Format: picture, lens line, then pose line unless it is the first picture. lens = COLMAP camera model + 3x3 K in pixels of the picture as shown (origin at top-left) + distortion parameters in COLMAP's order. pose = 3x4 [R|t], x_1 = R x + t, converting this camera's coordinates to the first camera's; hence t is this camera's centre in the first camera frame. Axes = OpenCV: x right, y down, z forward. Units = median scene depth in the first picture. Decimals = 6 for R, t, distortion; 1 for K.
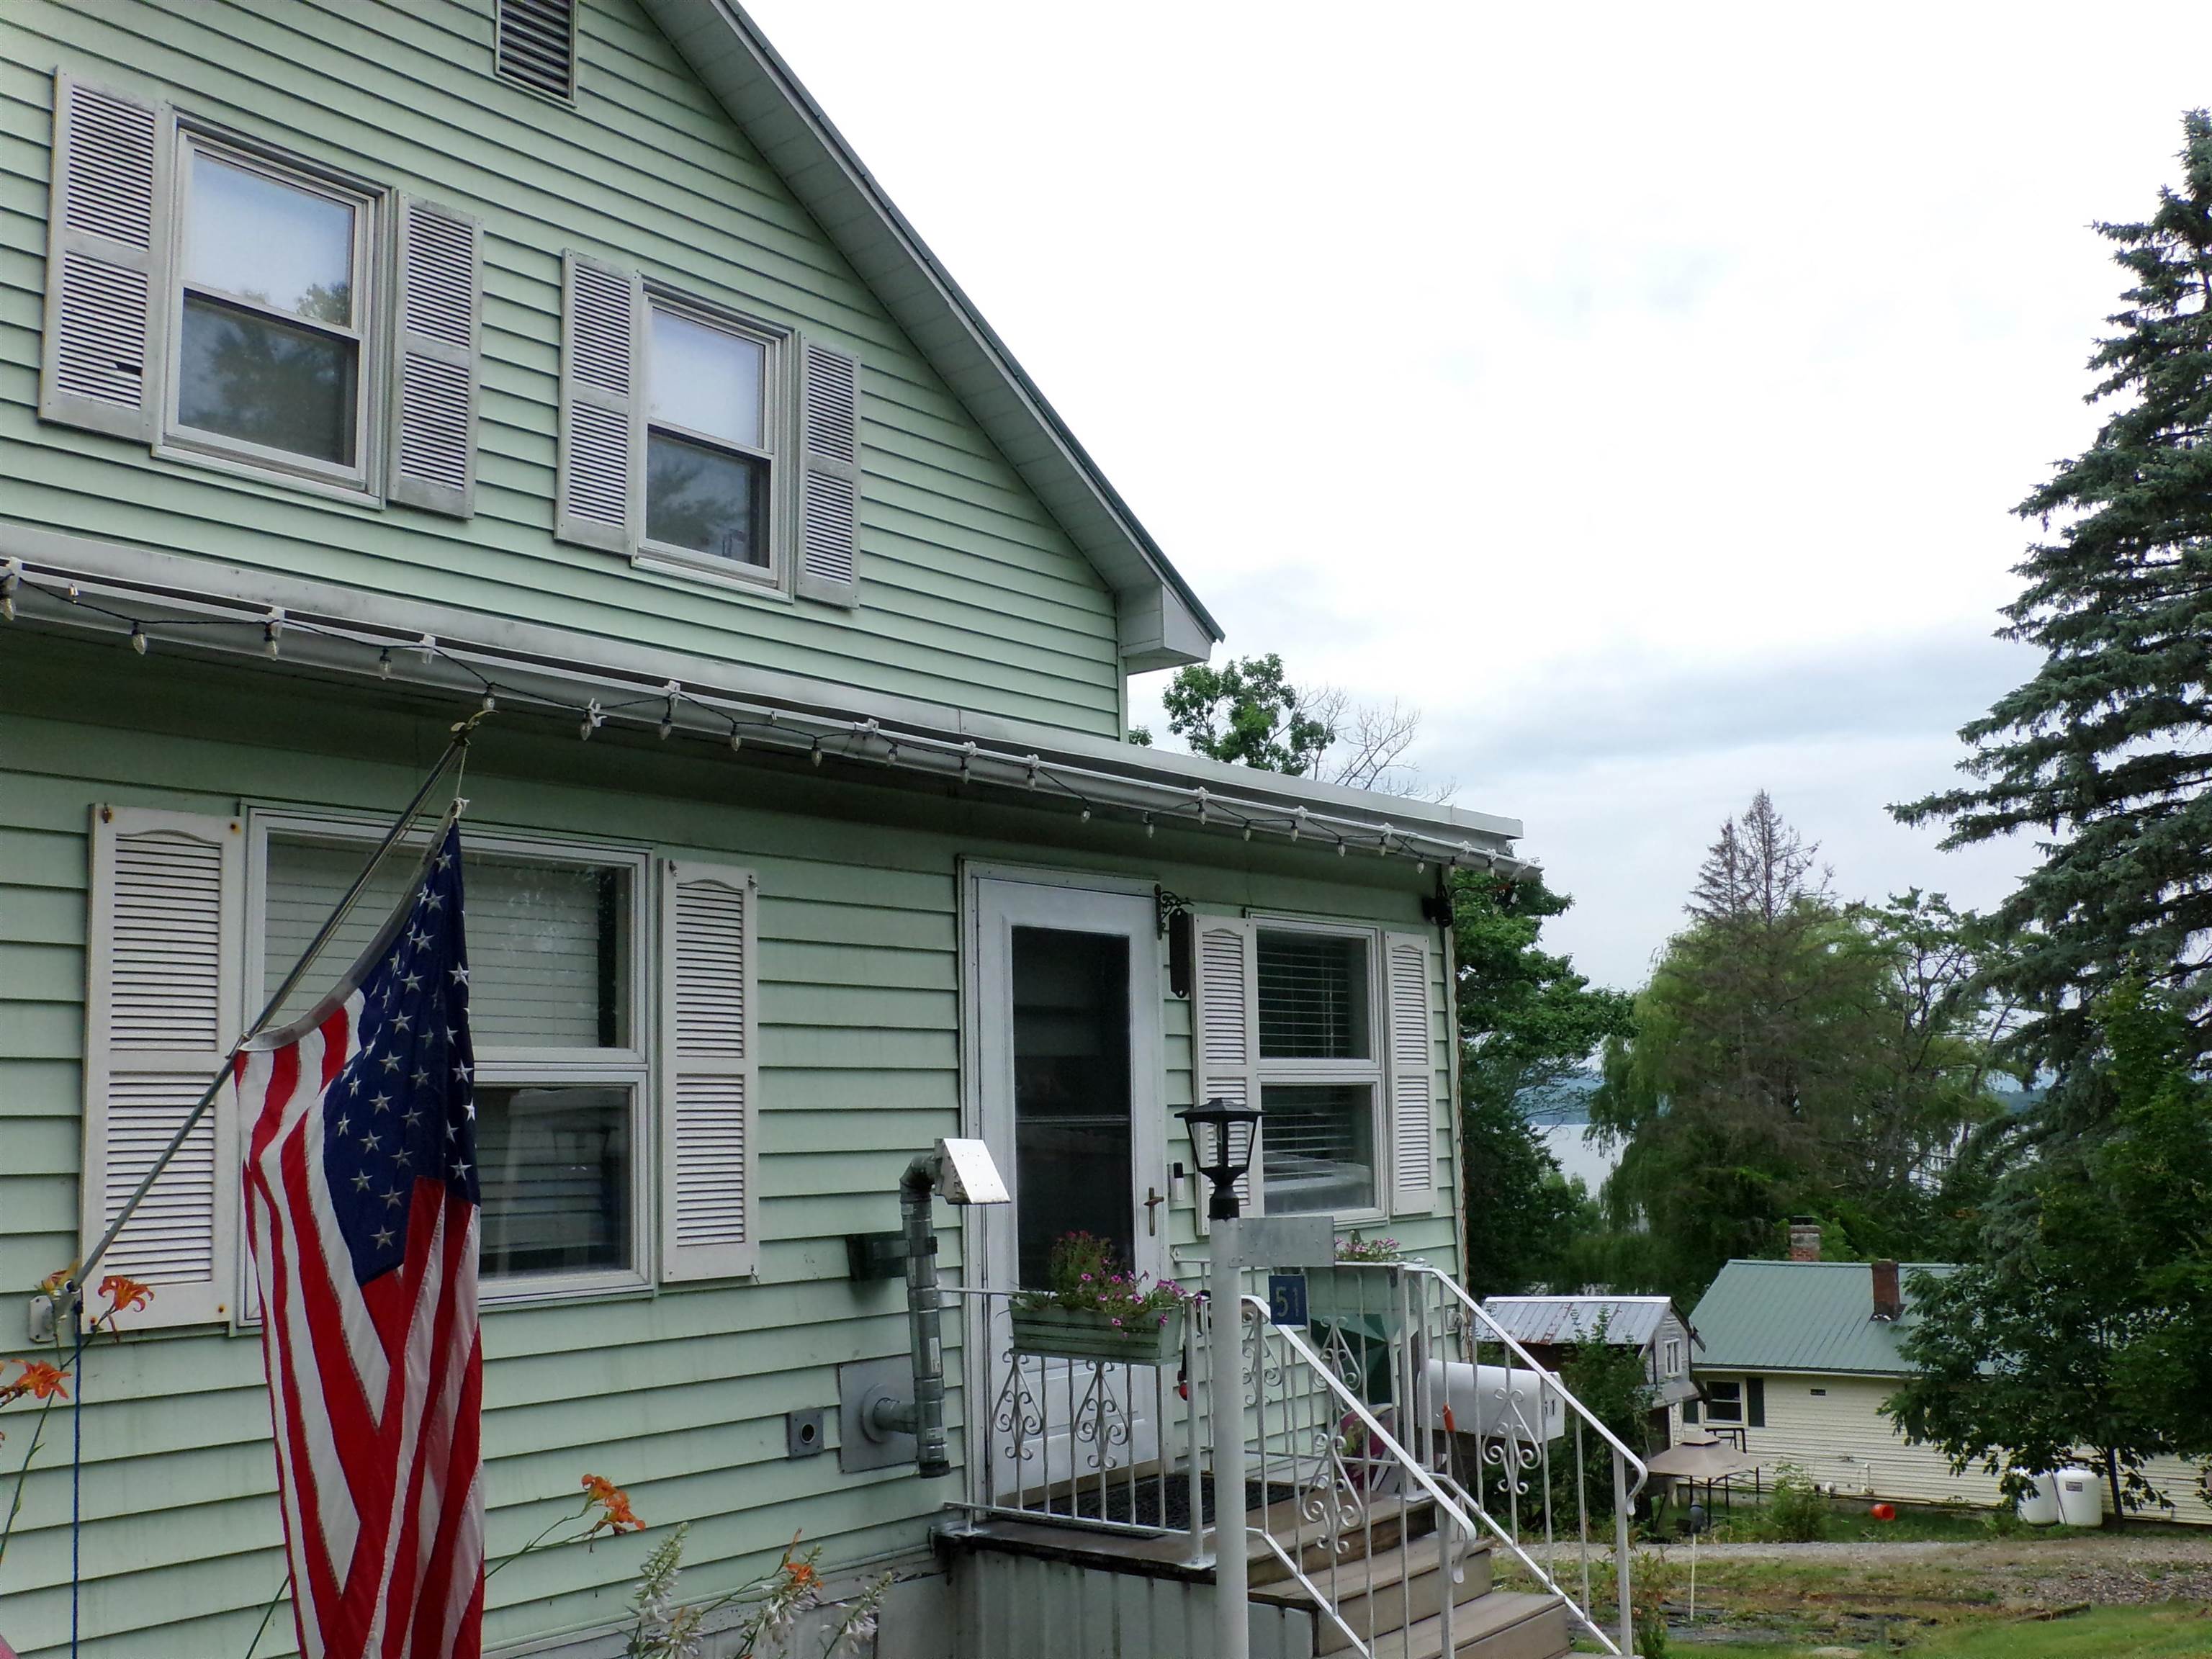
lens RADIAL K [[2143.3, 0, 1166.6], [0, 2143.3, 865.2], [0, 0, 1]] dist [-0.148159, 0.197142]
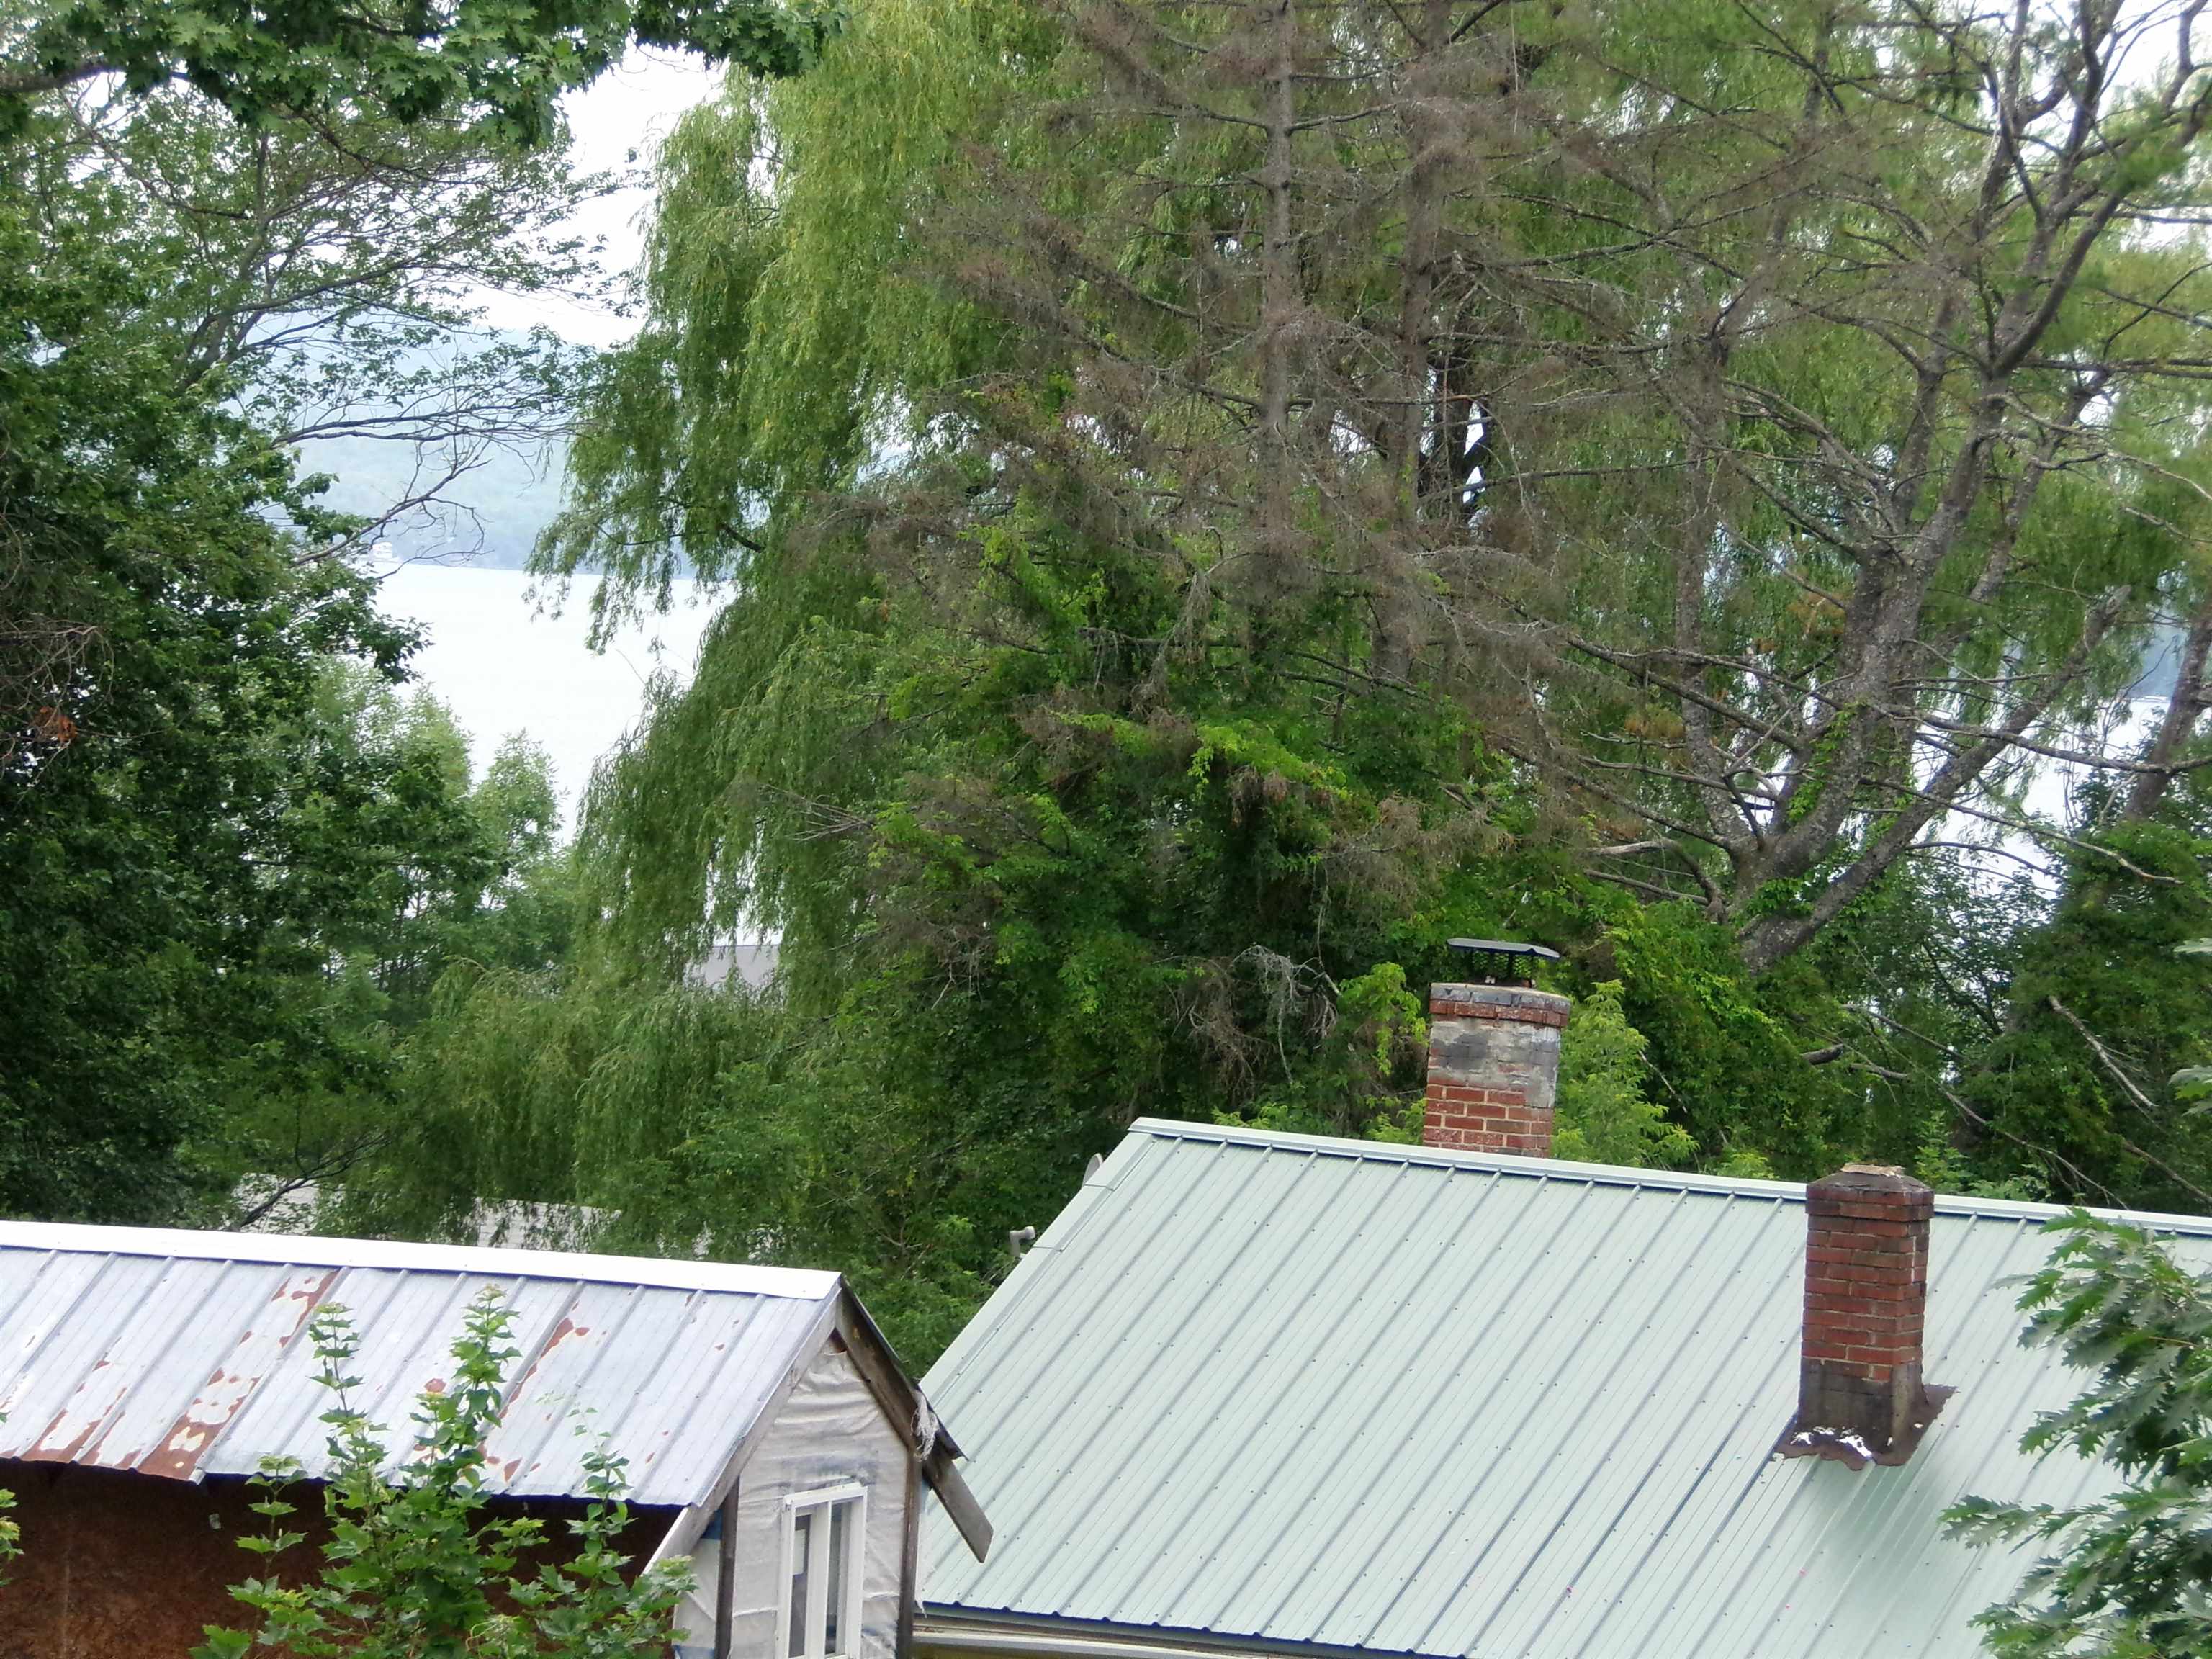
lens RADIAL K [[8657.3, 0, 1107.0], [0, 8657.3, 830.5], [0, 0, 1]] dist [0.521801, 0.244221]
pose [[0.965559, 0.067972, 0.251149, 0.032149], [-0.105895, 0.984372, 0.140706, 0.026822], [-0.237660, -0.162456, 0.957667, 0.129262]]
